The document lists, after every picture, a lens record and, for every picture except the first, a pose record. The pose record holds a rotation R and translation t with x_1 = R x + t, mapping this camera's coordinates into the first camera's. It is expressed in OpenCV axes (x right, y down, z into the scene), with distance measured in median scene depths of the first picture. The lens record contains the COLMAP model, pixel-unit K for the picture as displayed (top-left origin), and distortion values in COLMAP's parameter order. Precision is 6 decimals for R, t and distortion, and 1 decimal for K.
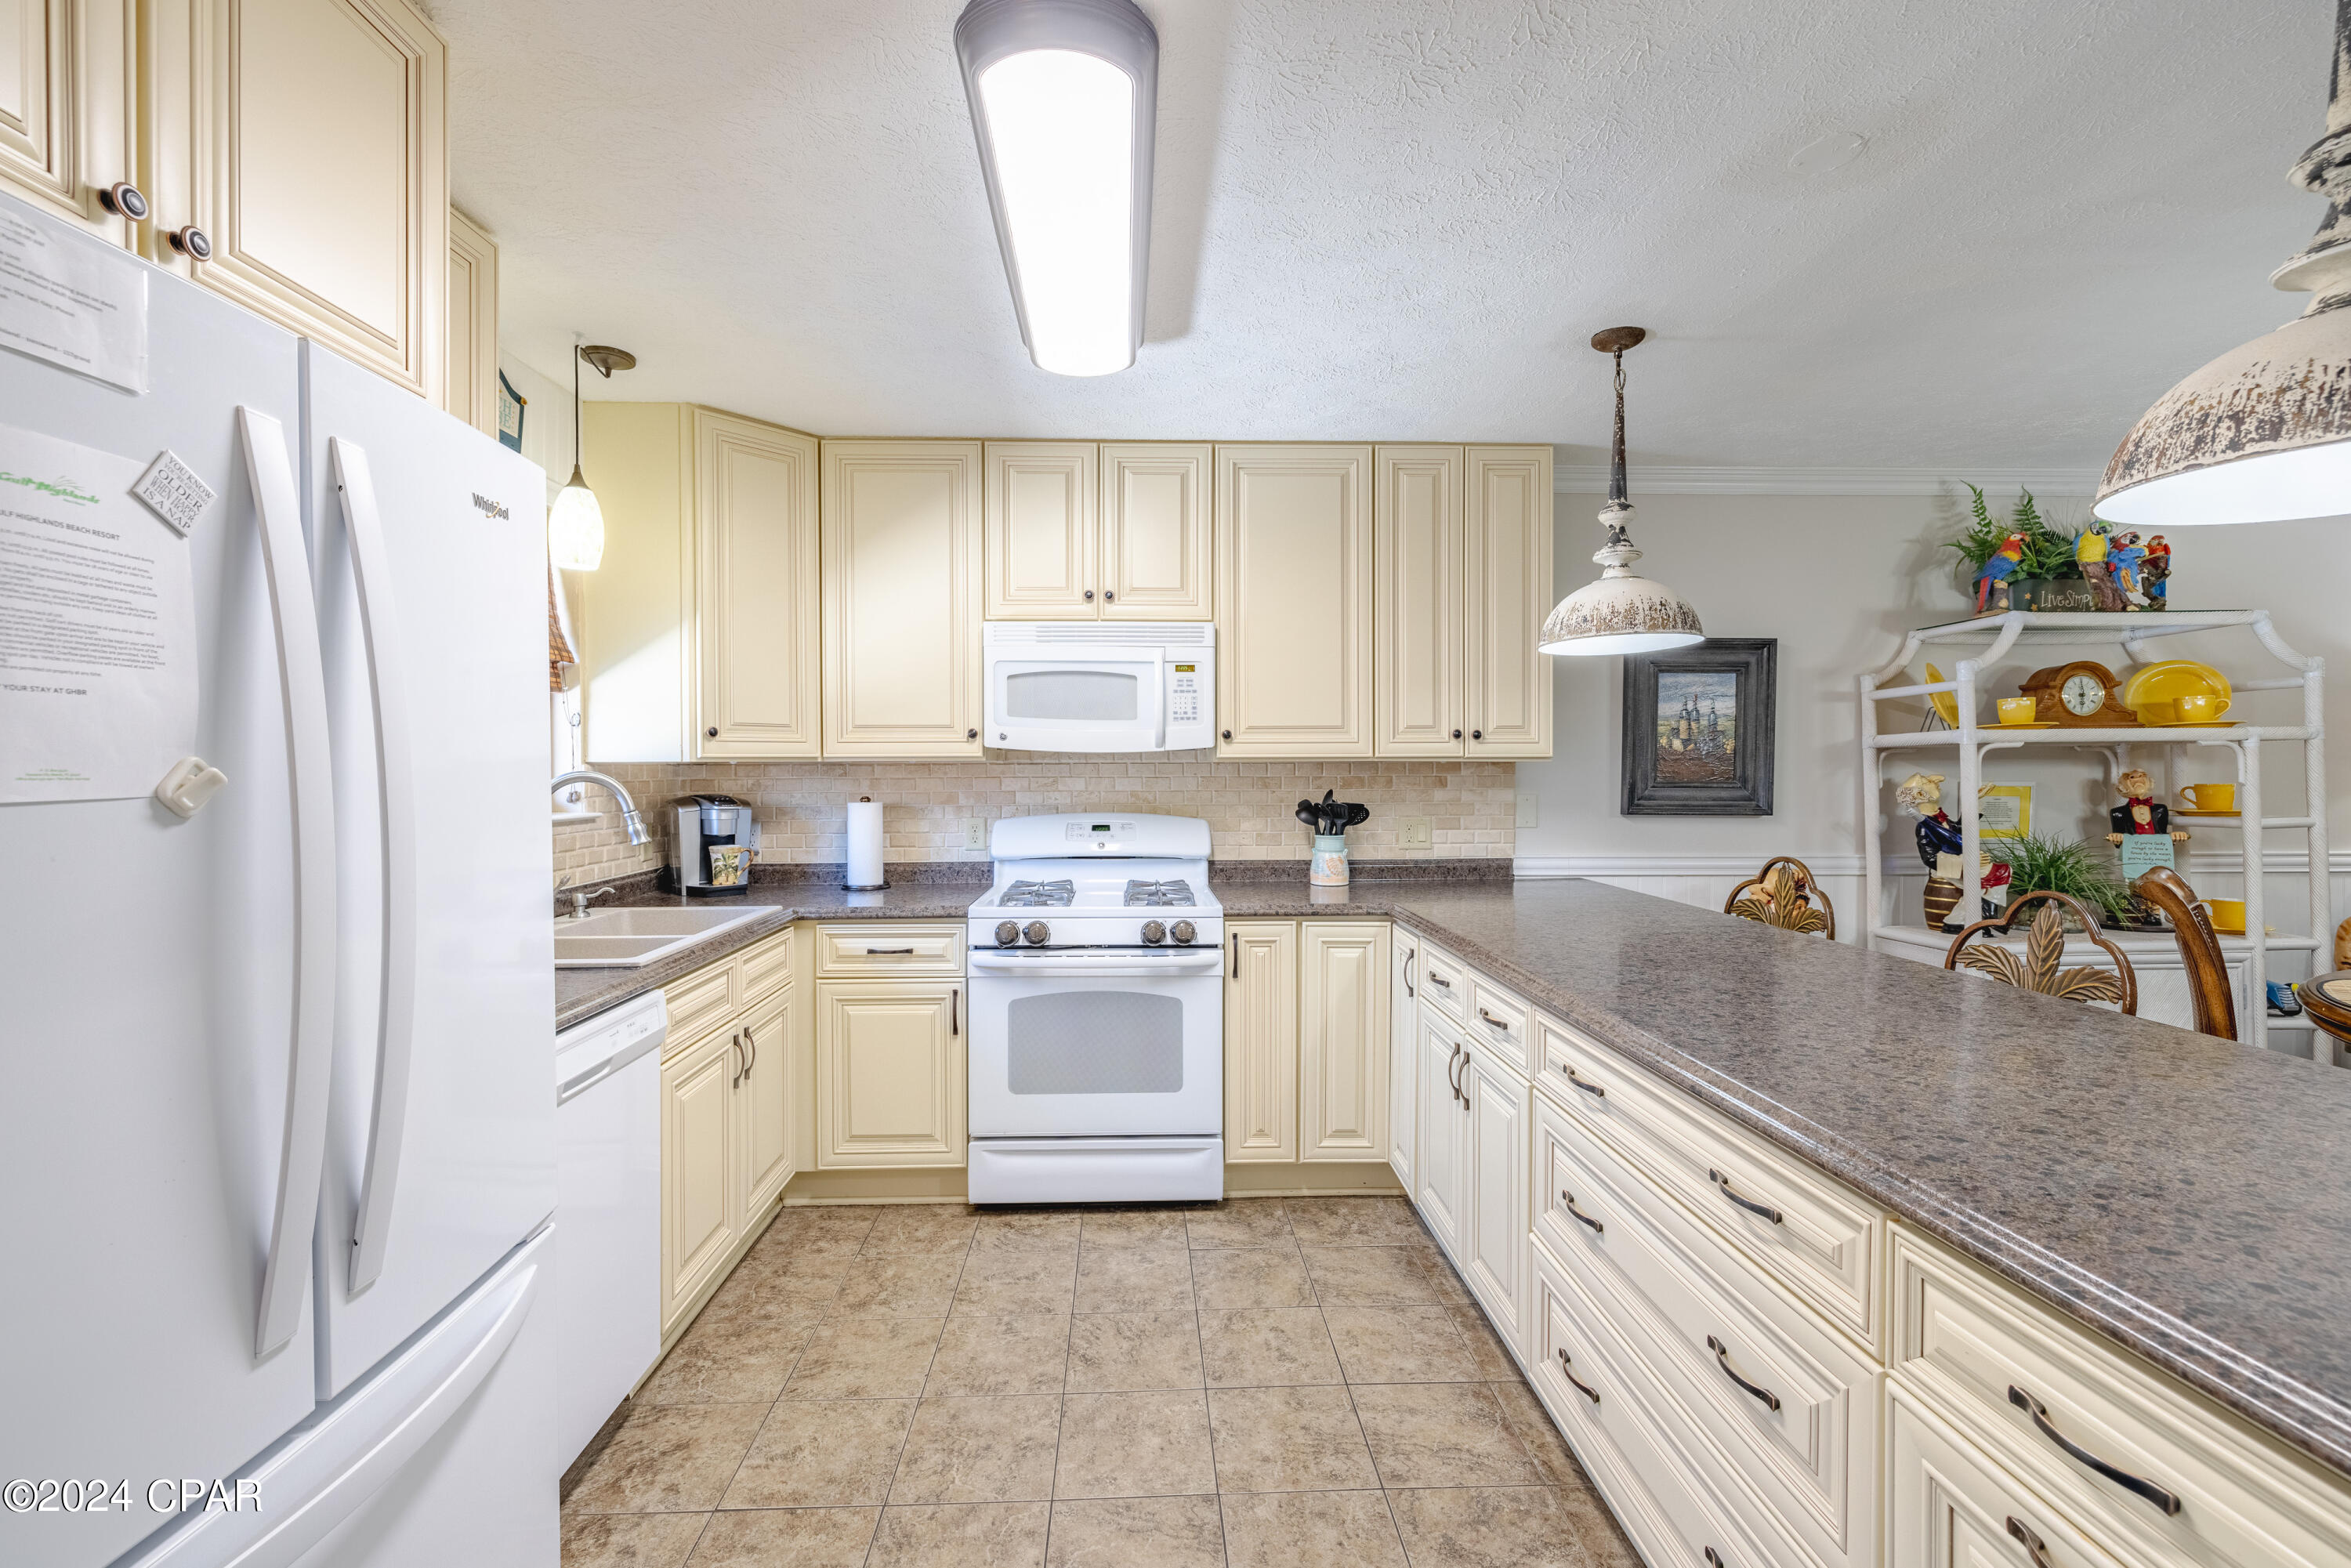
lens RADIAL K [[980.6, 0, 1160.6], [0, 980.6, 773.5], [0, 0, 1]] dist [-0.000391, -0.000133]
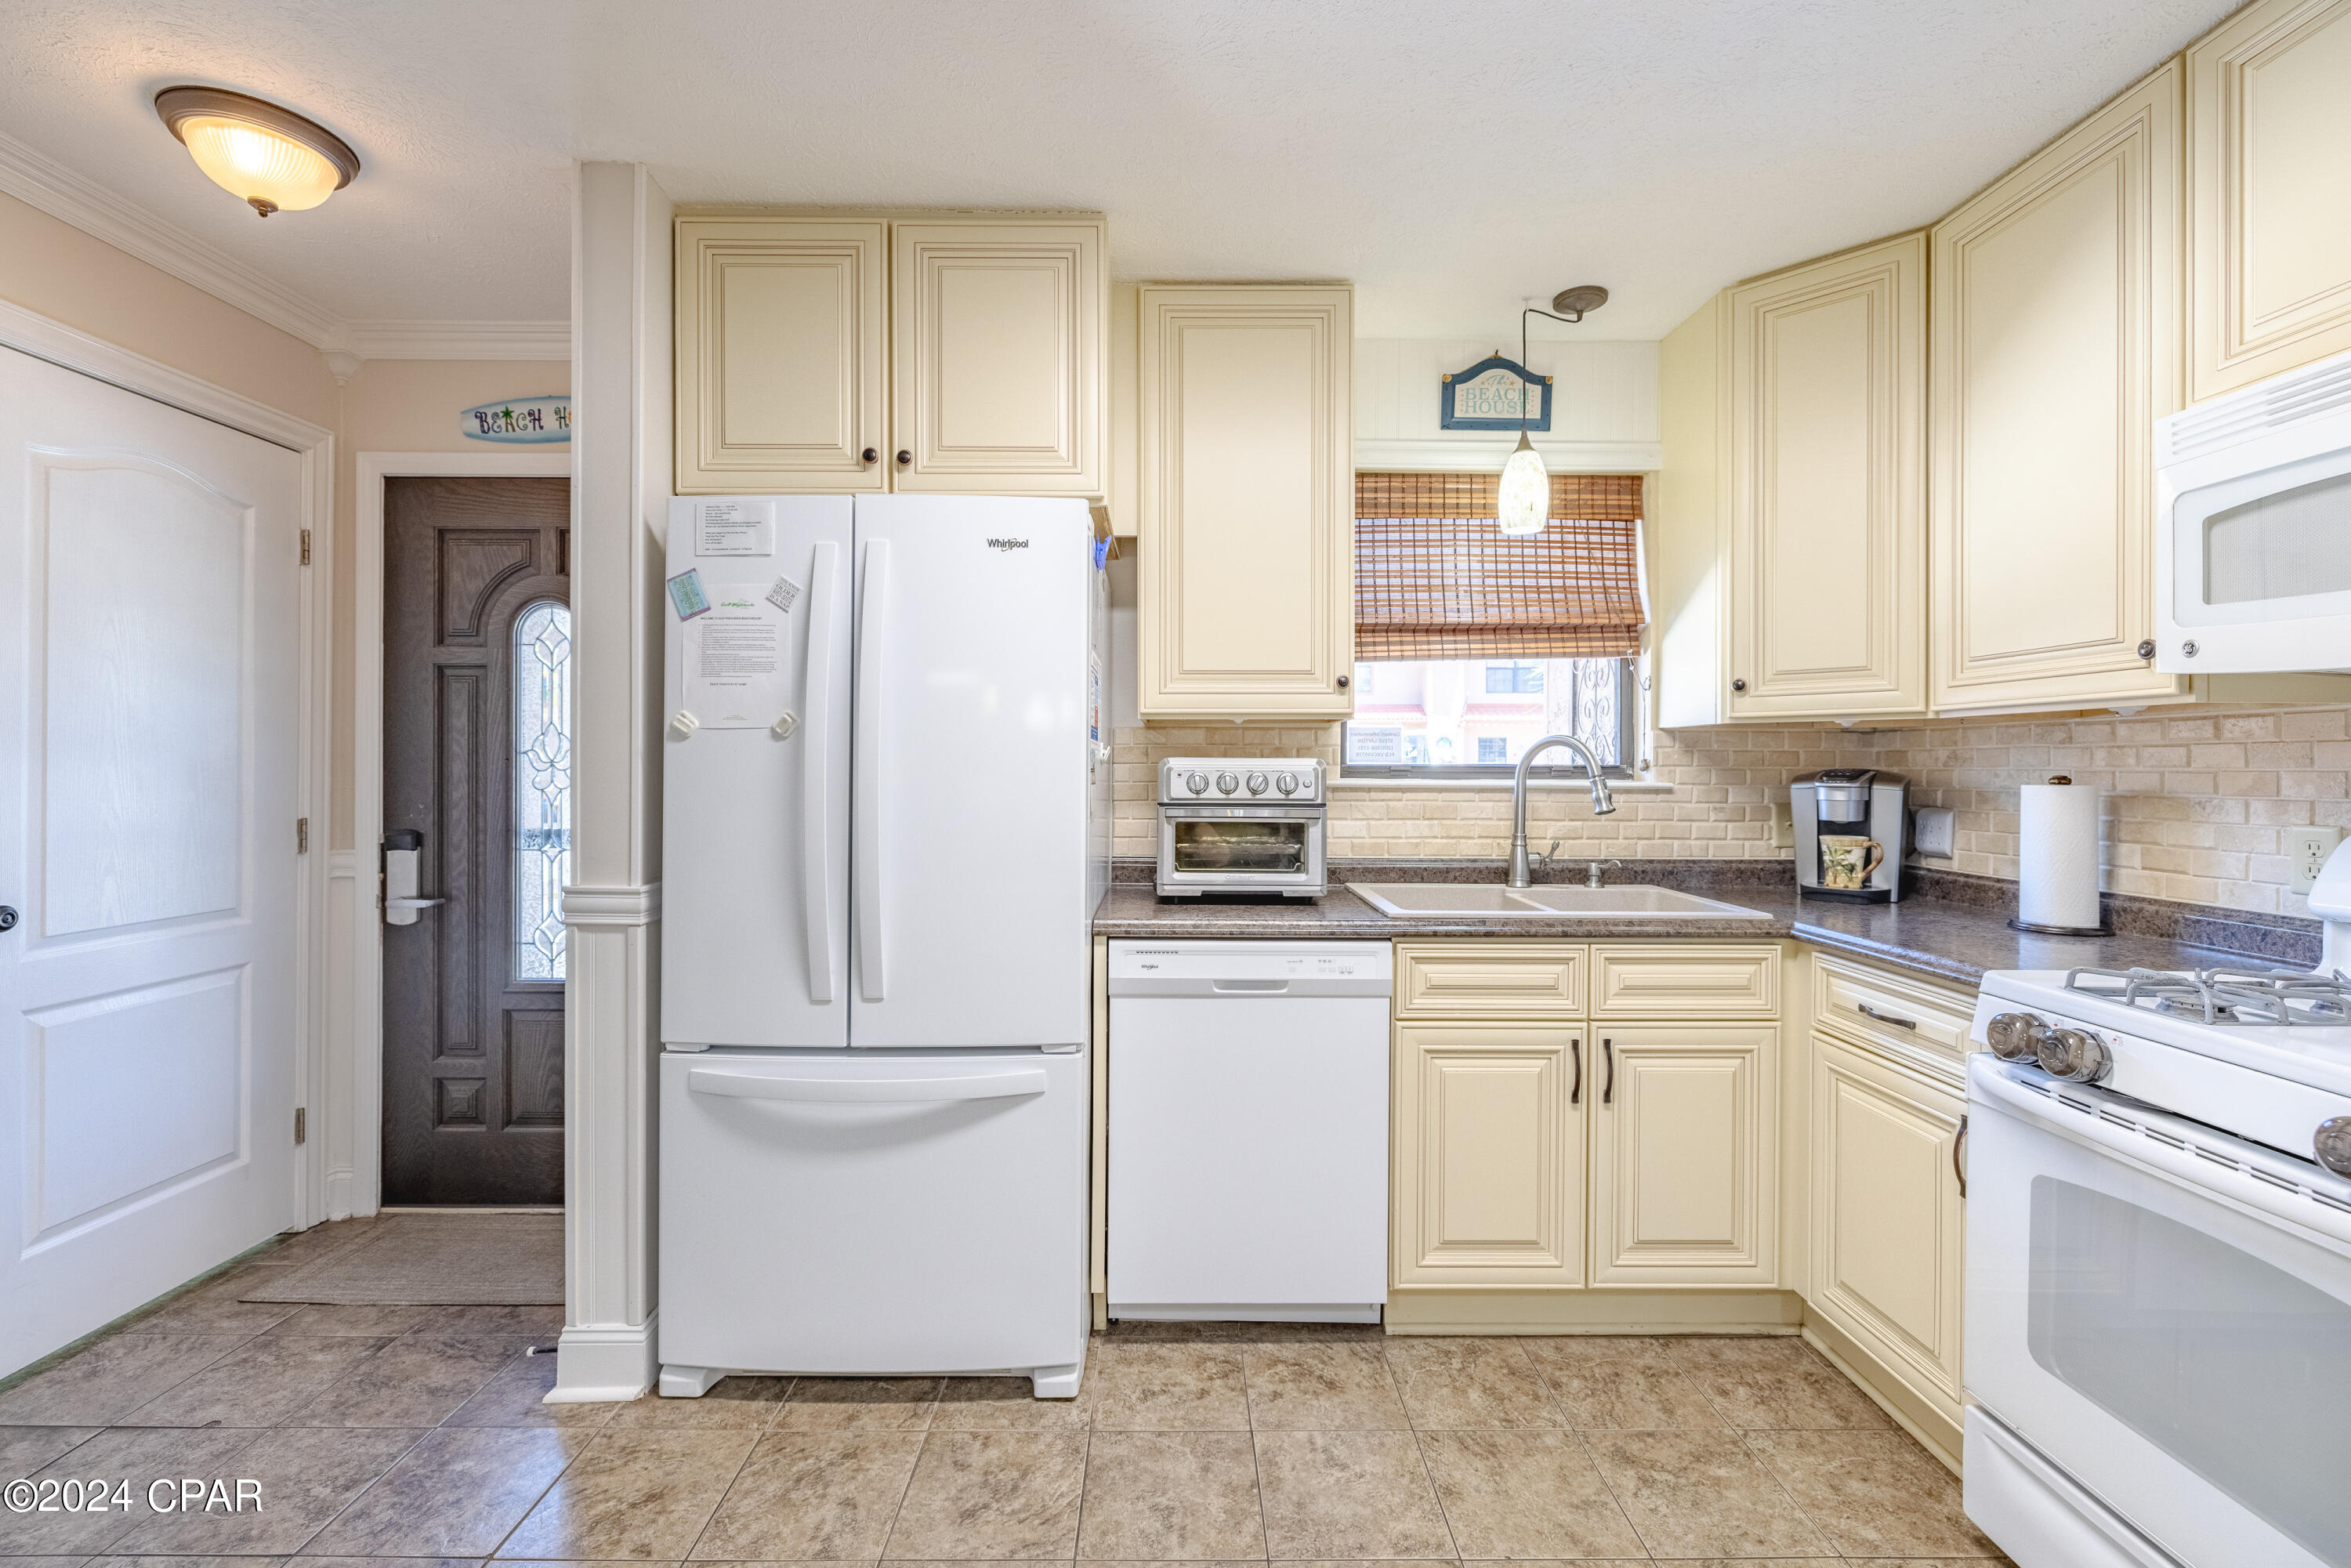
lens RADIAL K [[980.6, 0, 1175.5], [0, 980.6, 762.7], [0, 0, 1]] dist [-0.000391, -0.000133]
pose [[-0.020365, 0.001379, -0.999792, 0.310473], [-0.012644, 0.999919, 0.001637, 0.022221], [0.999713, 0.012675, -0.020346, 0.493045]]
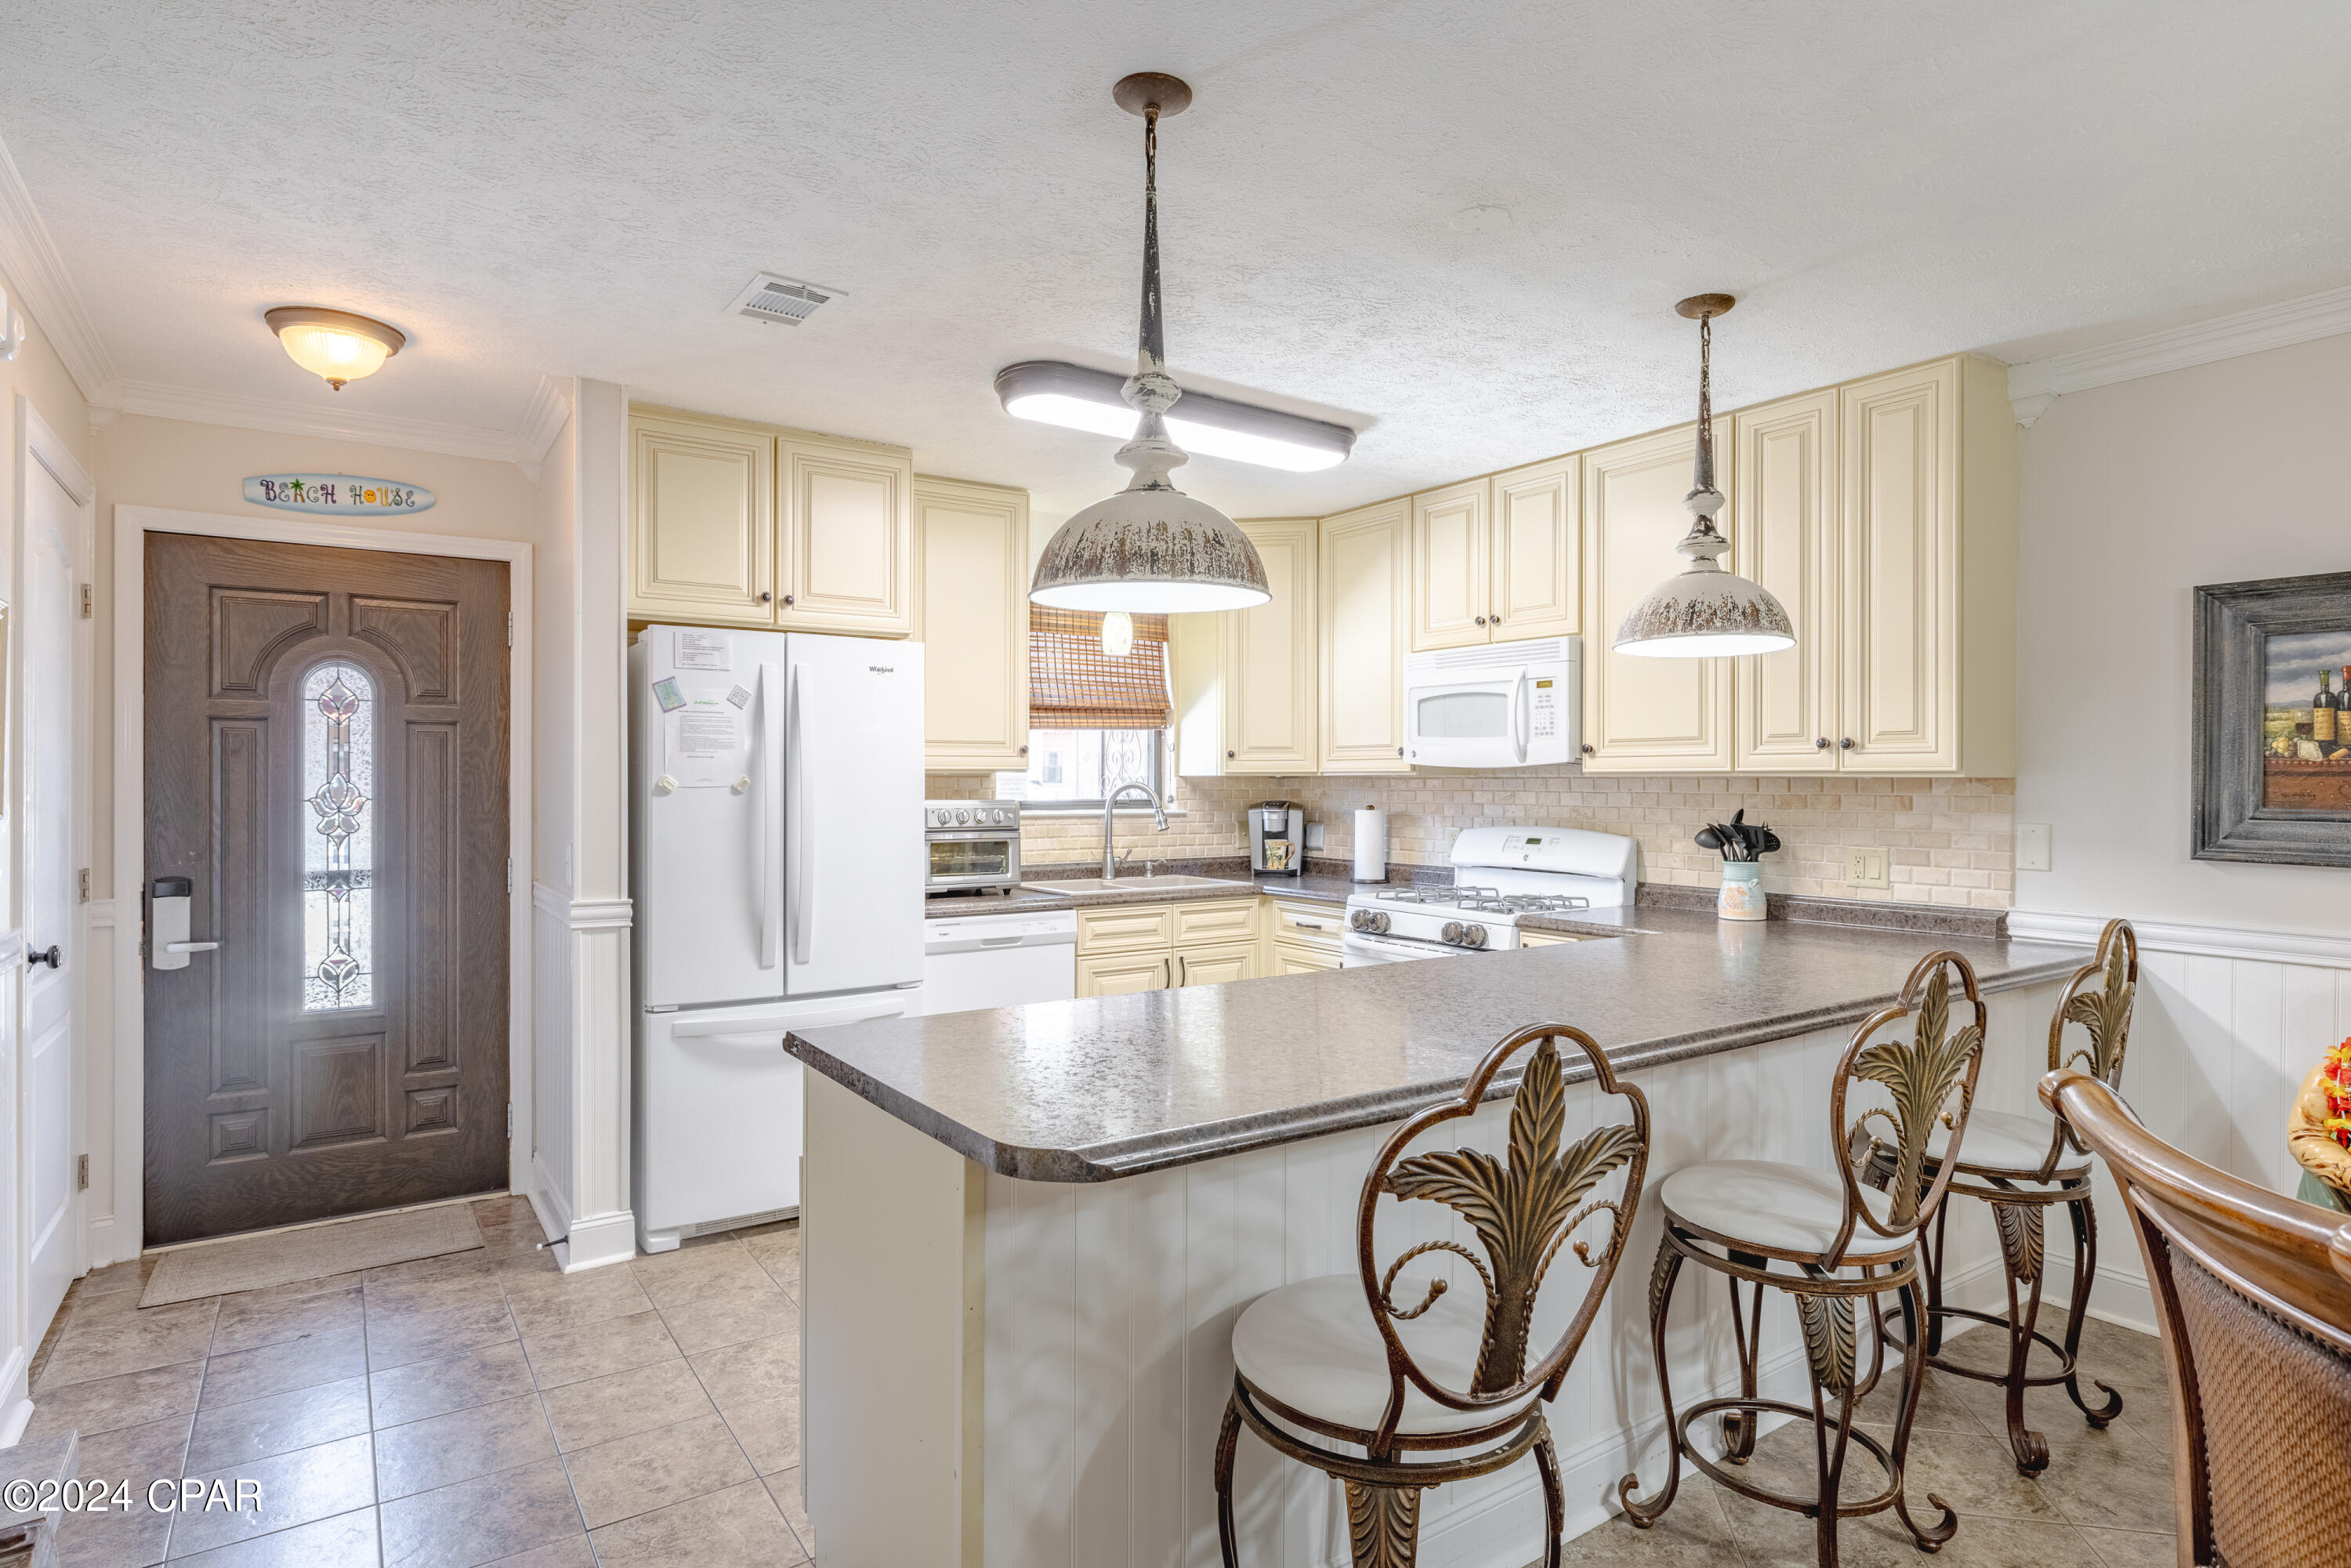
lens RADIAL K [[1233.4, 0, 1172.1], [0, 1233.4, 773.8], [0, 0, 1]] dist [0.005410, 0.000720]
pose [[0.542874, 0.000661, -0.839814, 0.848645], [-0.010730, 0.999924, -0.006149, -0.002761], [0.839746, 0.012349, 0.542839, -0.012765]]
